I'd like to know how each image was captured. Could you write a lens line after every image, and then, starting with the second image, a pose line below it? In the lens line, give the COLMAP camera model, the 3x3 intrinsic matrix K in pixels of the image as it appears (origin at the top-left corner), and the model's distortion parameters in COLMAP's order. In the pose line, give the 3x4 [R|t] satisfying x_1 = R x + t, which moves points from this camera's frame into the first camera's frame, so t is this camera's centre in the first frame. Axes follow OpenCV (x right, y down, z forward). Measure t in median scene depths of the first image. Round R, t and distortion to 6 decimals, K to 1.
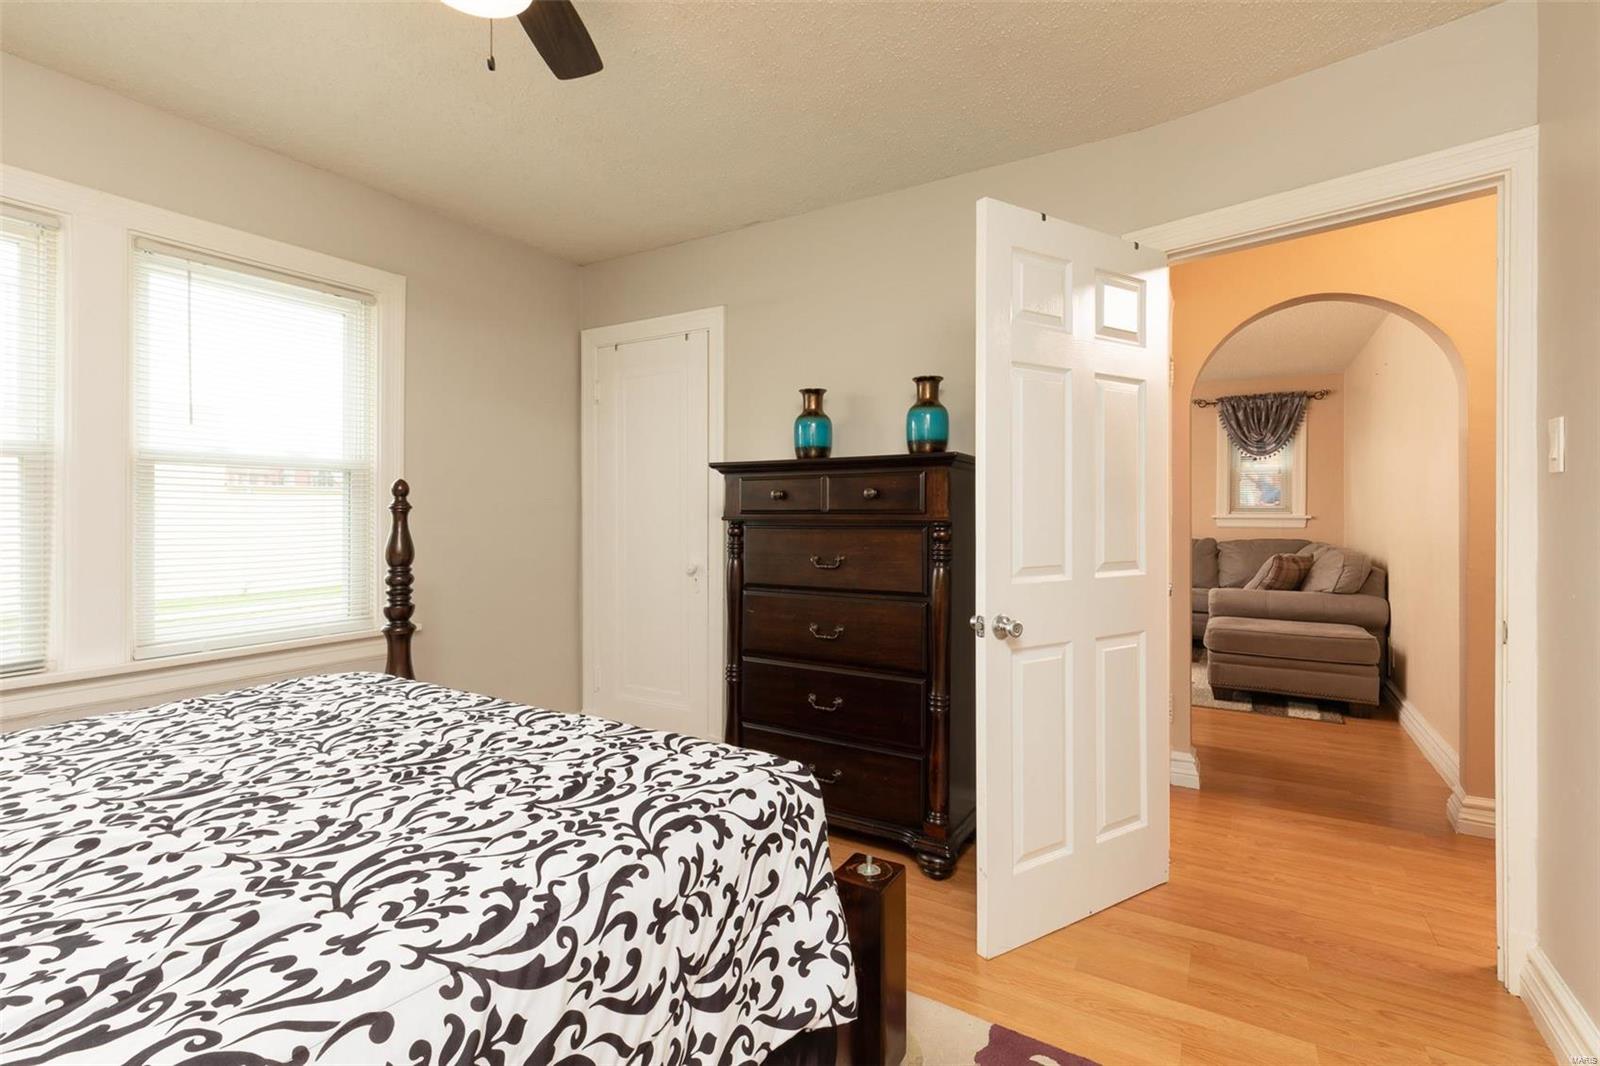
lens RADIAL K [[723.5, 0, 796.2], [0, 723.5, 524.8], [0, 0, 1]] dist [-0.000808, 0.000045]
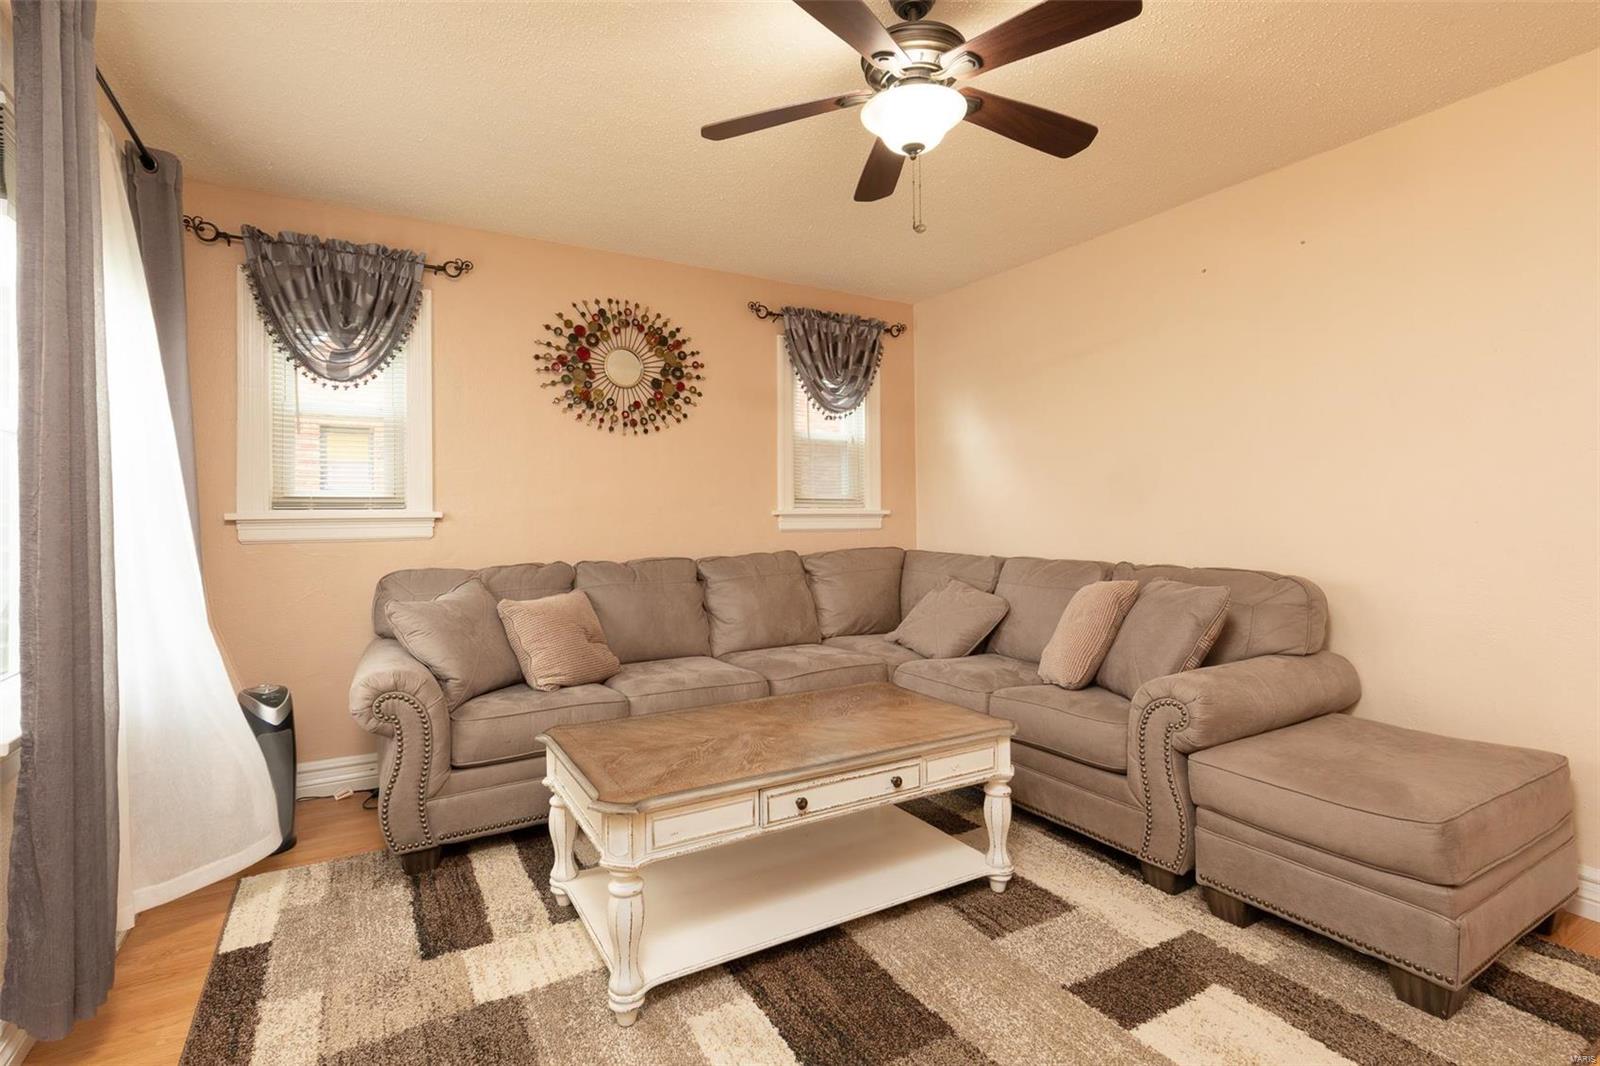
lens RADIAL K [[745.4, 0, 790.9], [0, 745.4, 508.7], [0, 0, 1]] dist [0.002340, 0.000083]
pose [[0.483539, 0.002211, 0.875320, 0.065806], [0.015687, 0.999814, -0.011192, -0.007853], [-0.875182, 0.019143, 0.483414, 0.689703]]
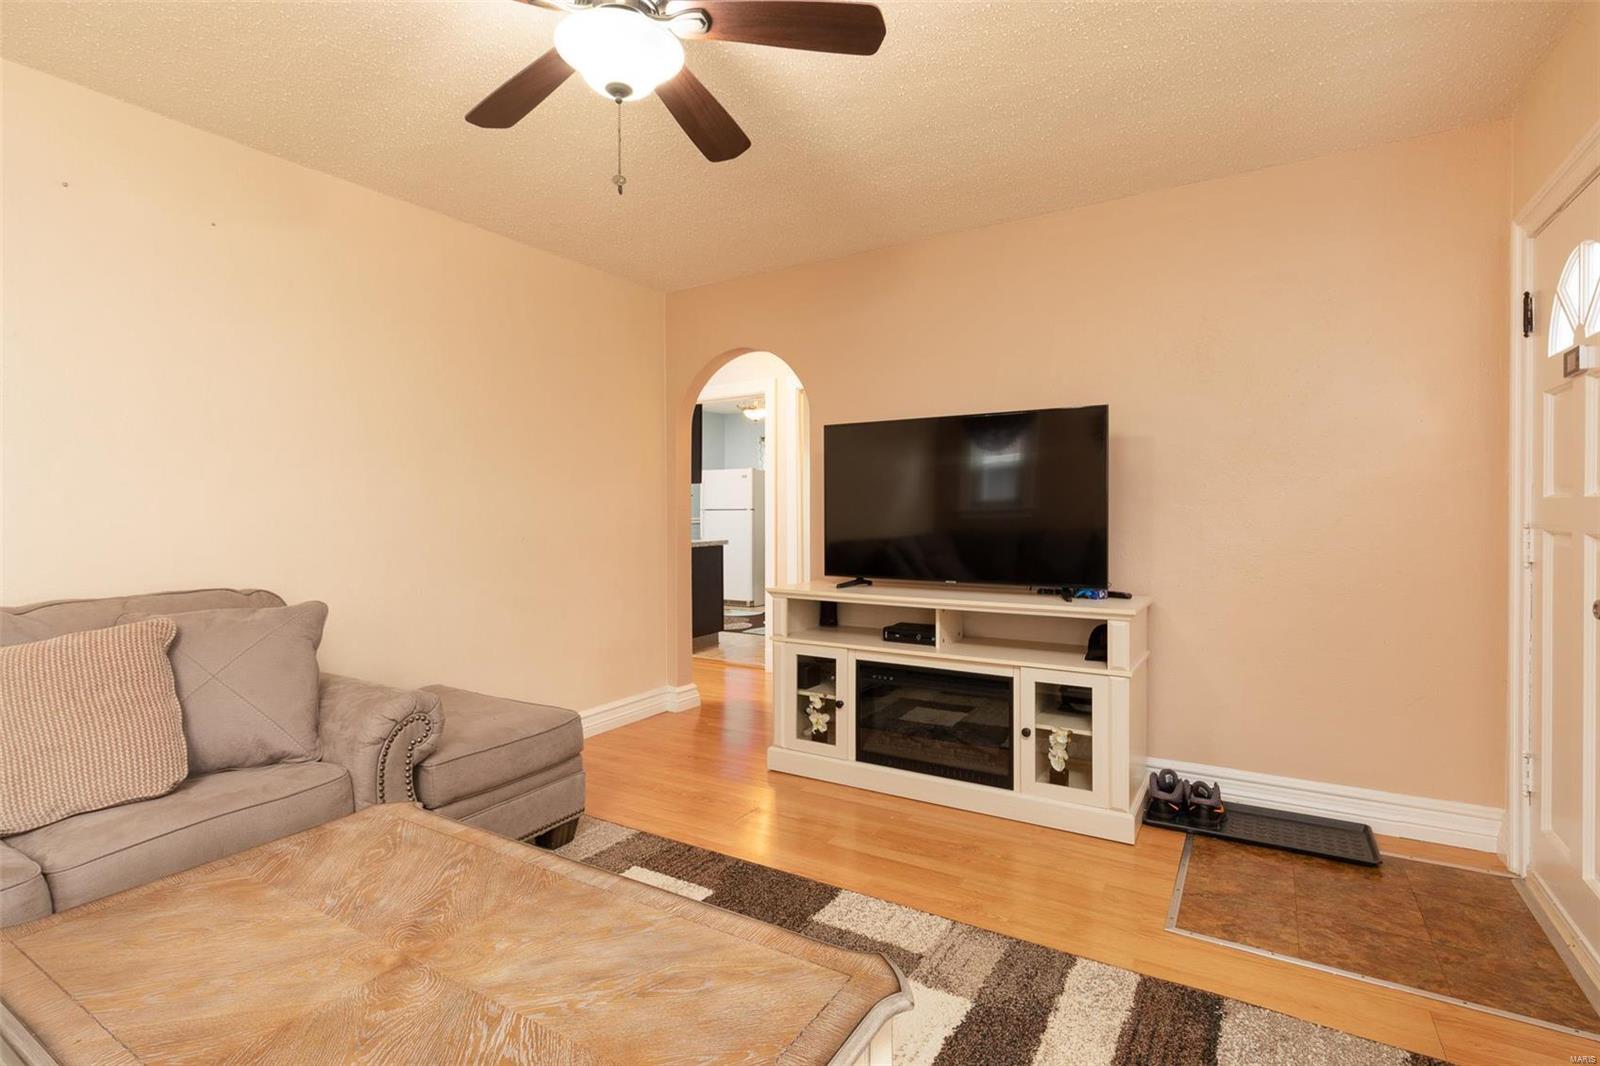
lens RADIAL K [[757.9, 0, 796.4], [0, 757.9, 512.1], [0, 0, 1]] dist [-0.000590, -0.000106]
pose [[-0.999940, 0.007691, 0.007857, 0.253476], [0.007783, 0.999900, 0.011780, -0.012019], [-0.007765, 0.011841, -0.999900, 0.991149]]
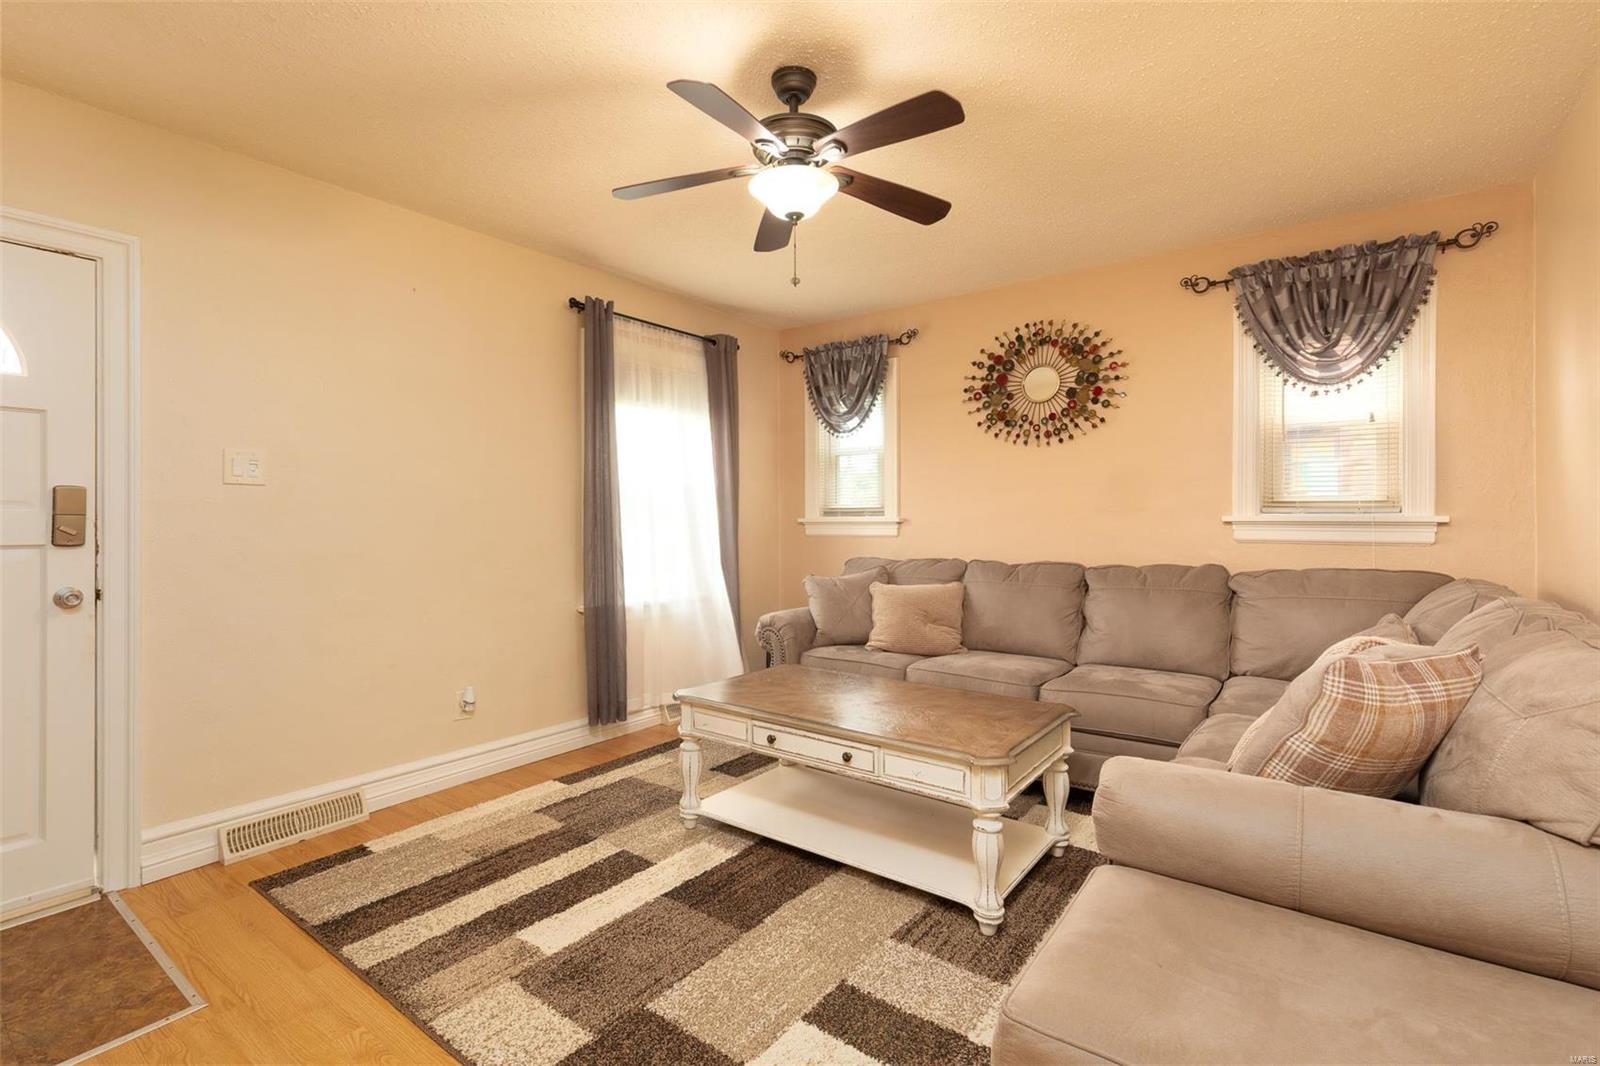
lens RADIAL K [[723.5, 0, 796.2], [0, 723.5, 524.8], [0, 0, 1]] dist [-0.000808, 0.000045]
pose [[0.994961, -0.001928, -0.100243, 0.334674], [0.001521, 0.999990, -0.004131, -0.006157], [0.100250, 0.003958, 0.994954, 0.484457]]
